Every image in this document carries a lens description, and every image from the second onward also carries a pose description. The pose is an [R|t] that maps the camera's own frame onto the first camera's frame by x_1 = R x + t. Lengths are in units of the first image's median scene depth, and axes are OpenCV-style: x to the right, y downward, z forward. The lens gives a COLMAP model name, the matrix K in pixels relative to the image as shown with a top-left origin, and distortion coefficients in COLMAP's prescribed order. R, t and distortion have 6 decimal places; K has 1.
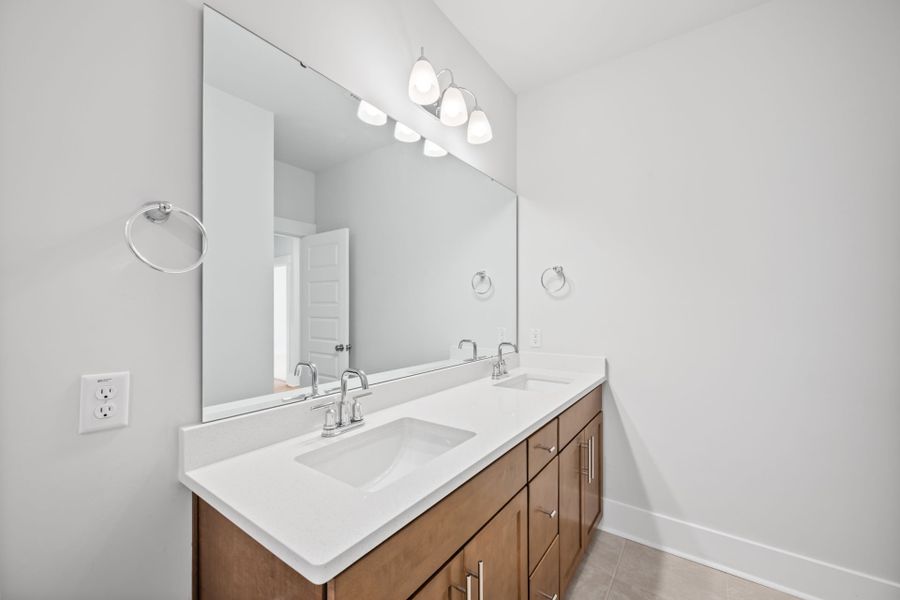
lens RADIAL K [[356.2, 0, 452.8], [0, 356.2, 304.8], [0, 0, 1]] dist [-0.000834, -0.000215]
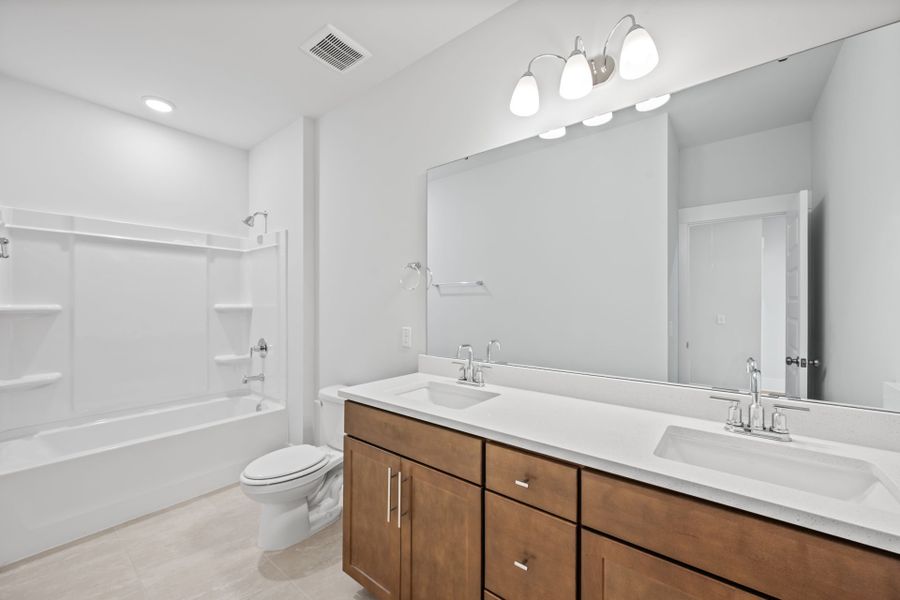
lens RADIAL K [[356.2, 0, 452.8], [0, 356.2, 304.8], [0, 0, 1]] dist [-0.000834, -0.000215]
pose [[-0.054829, -0.005224, -0.998482, 1.187097], [0.006332, 0.999964, -0.005580, 0.019562], [0.998476, -0.006628, -0.054794, 0.986540]]
